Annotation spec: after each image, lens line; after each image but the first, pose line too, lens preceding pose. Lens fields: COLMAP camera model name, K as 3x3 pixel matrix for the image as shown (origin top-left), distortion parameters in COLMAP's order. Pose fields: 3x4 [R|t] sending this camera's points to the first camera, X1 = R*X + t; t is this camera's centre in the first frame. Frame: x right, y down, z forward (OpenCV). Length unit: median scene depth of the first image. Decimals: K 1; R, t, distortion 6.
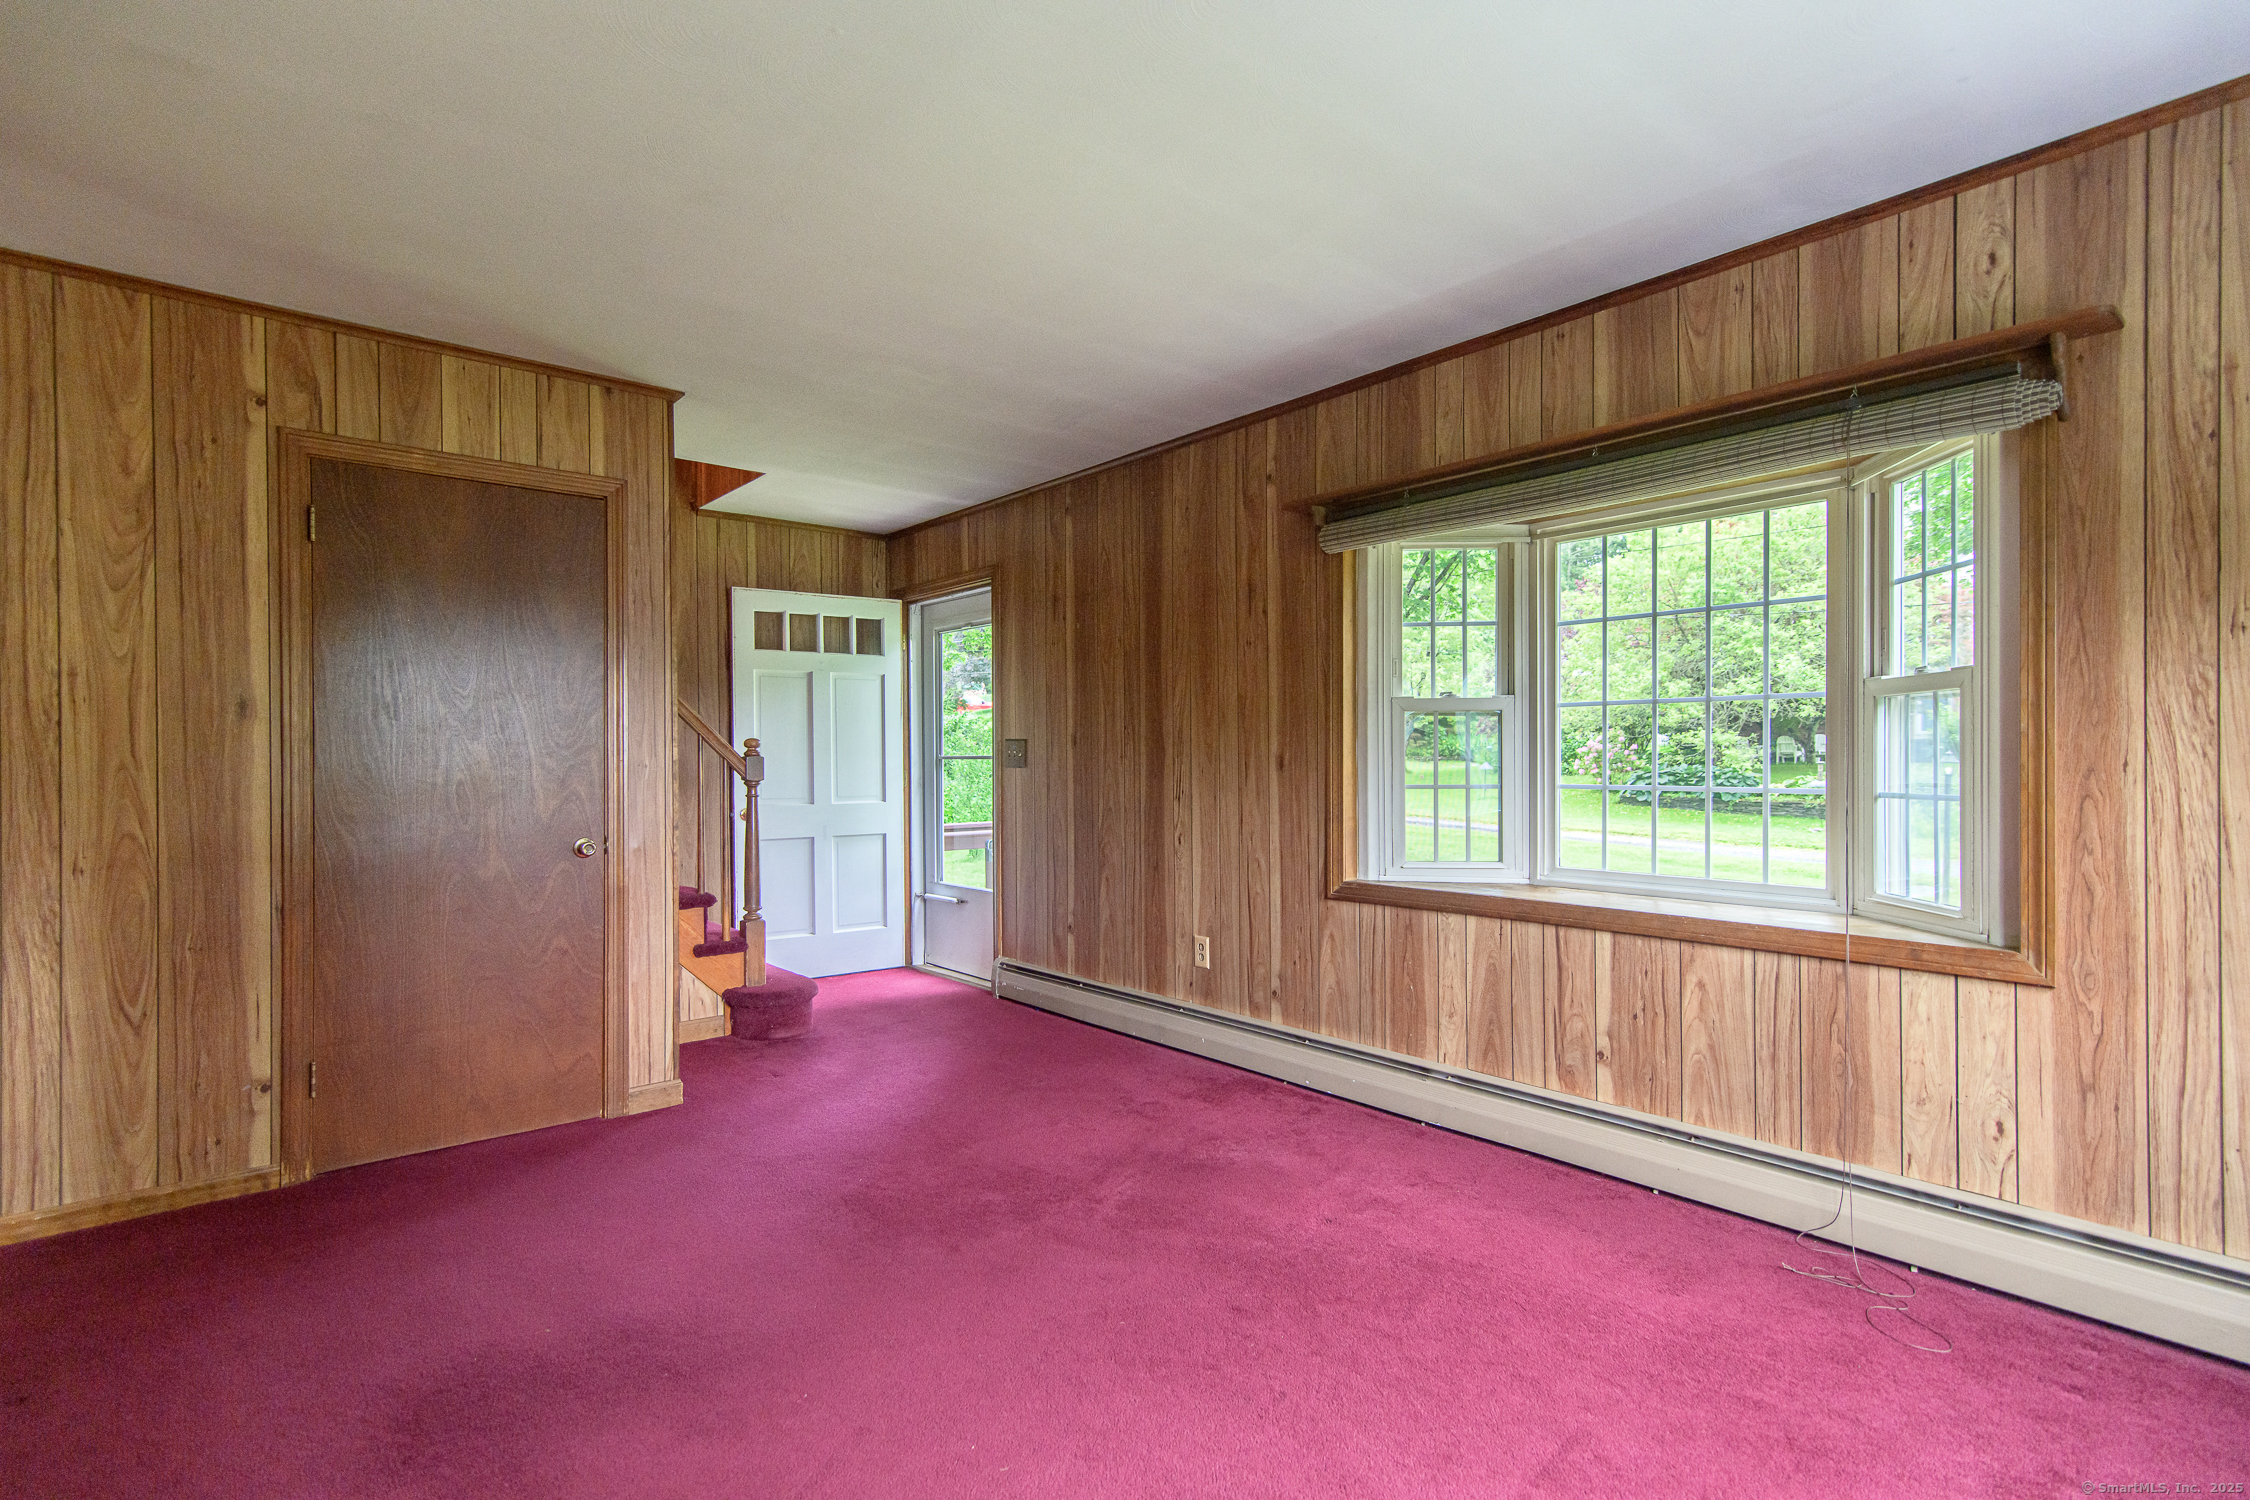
lens RADIAL K [[1092.2, 0, 1114.5], [0, 1092.2, 752.3], [0, 0, 1]] dist [0.016286, 0.000308]
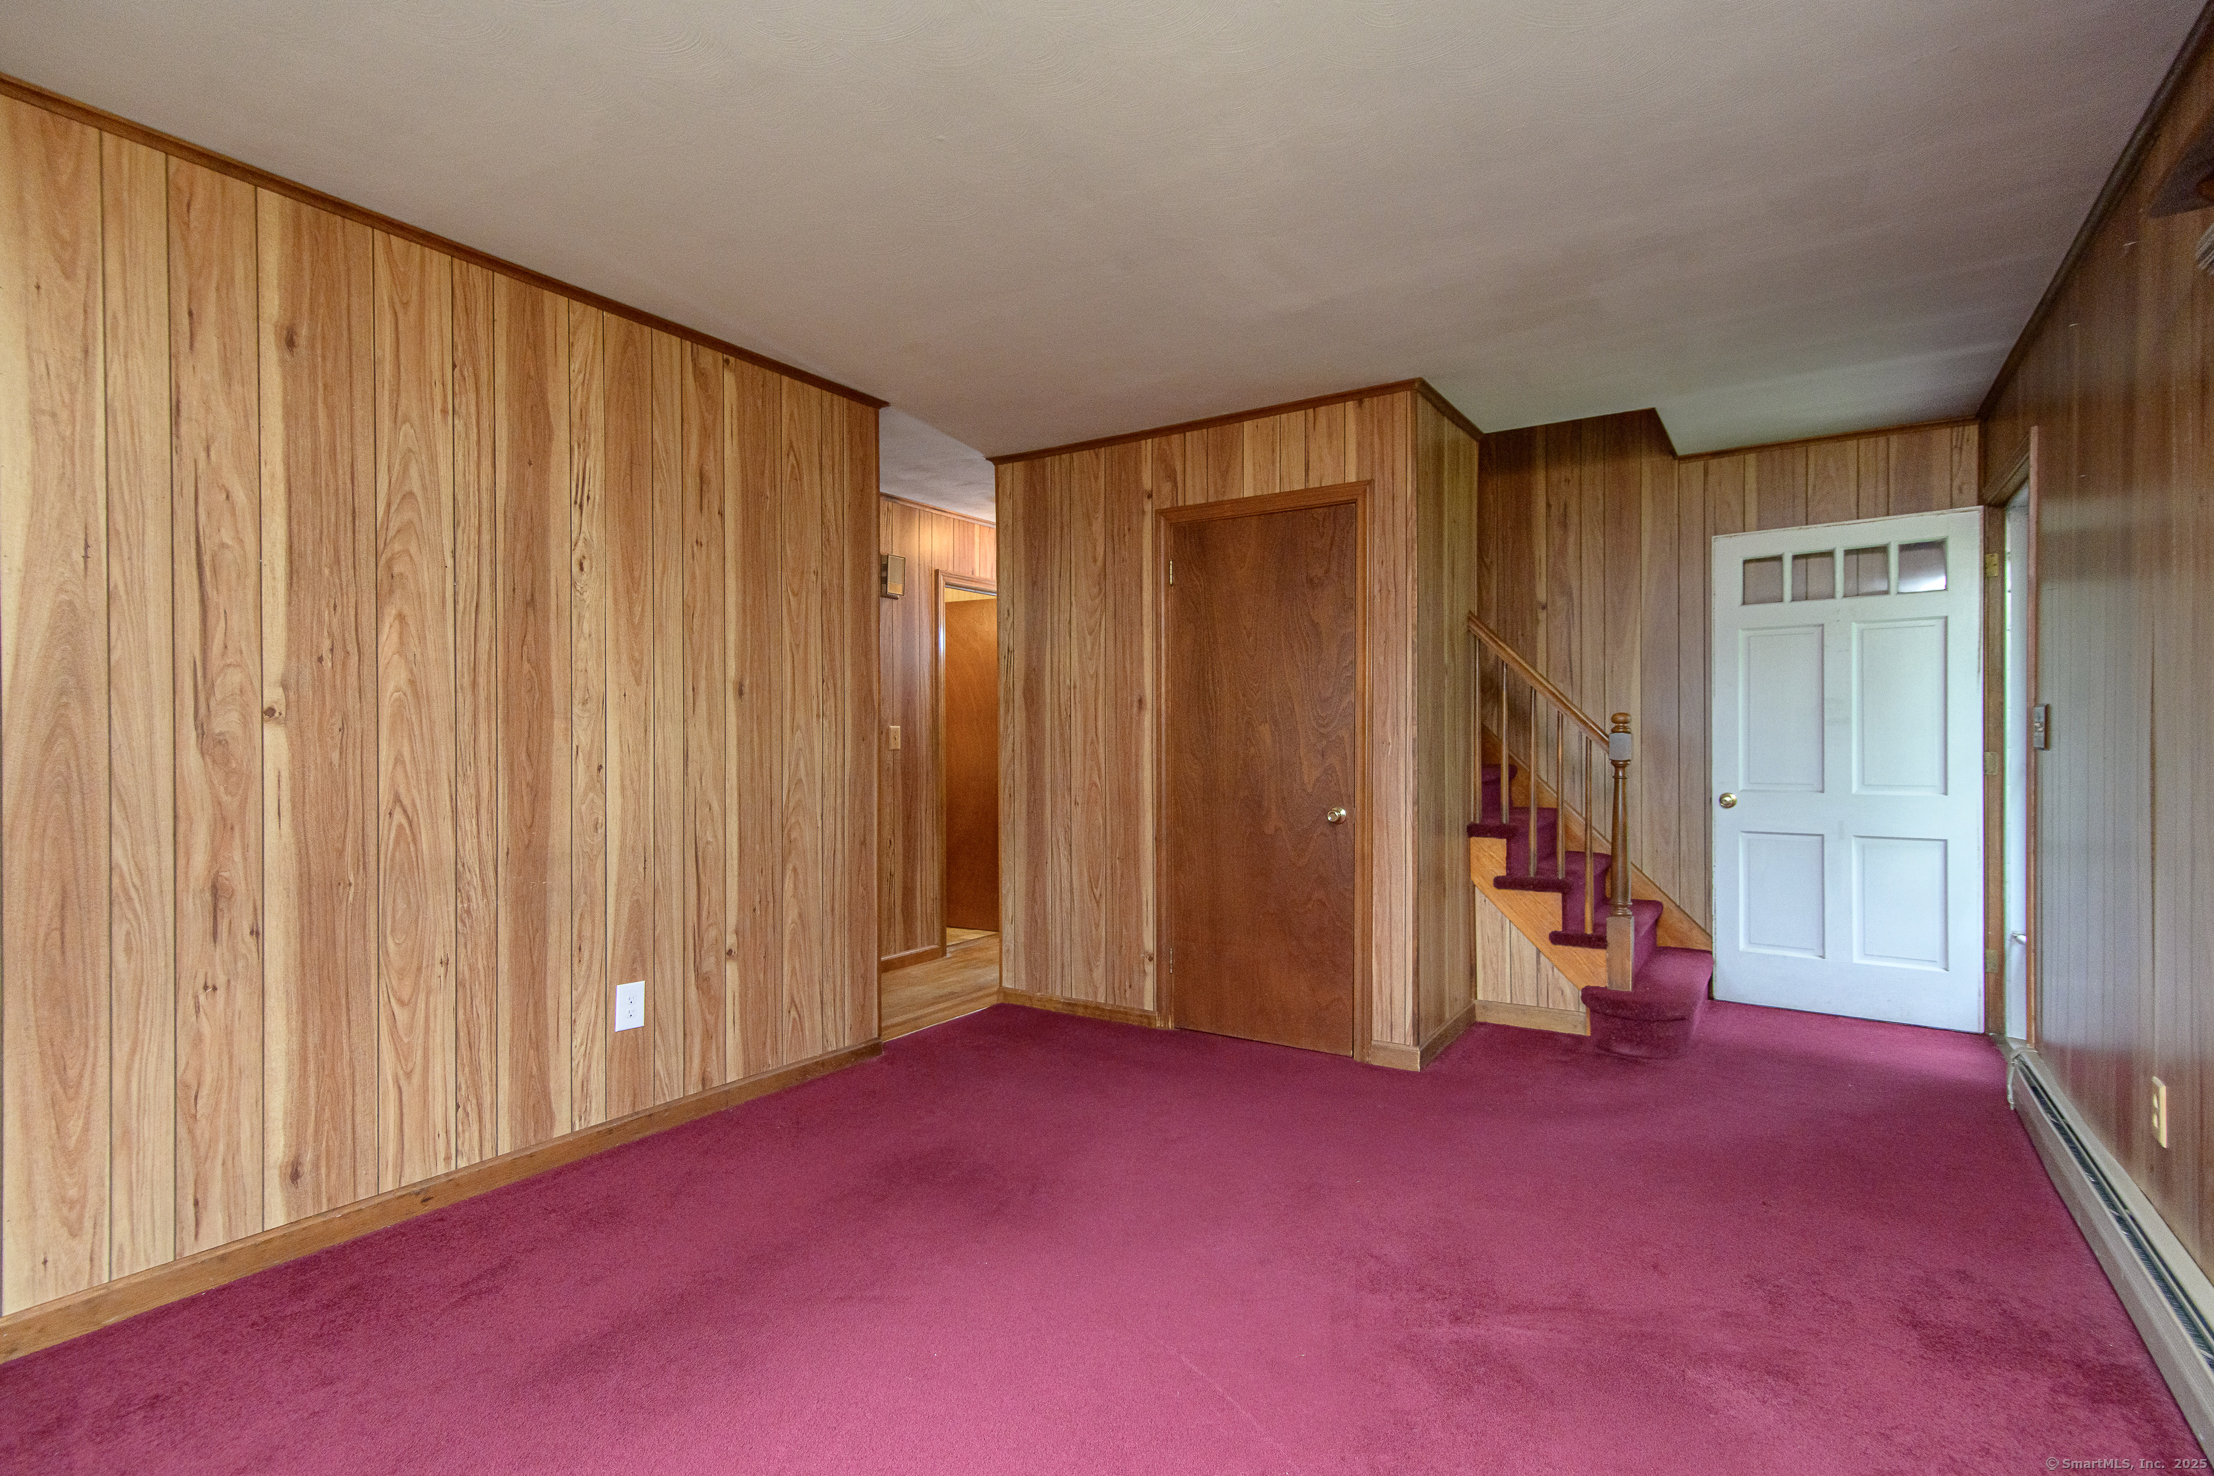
lens RADIAL K [[1074.8, 0, 1095.7], [0, 1074.8, 746.0], [0, 0, 1]] dist [0.016286, 0.000308]
pose [[0.284545, 0.008824, -0.958622, 0.596593], [0.009023, 0.999889, 0.011883, 0.000006], [0.958620, -0.012031, 0.284434, 0.521496]]
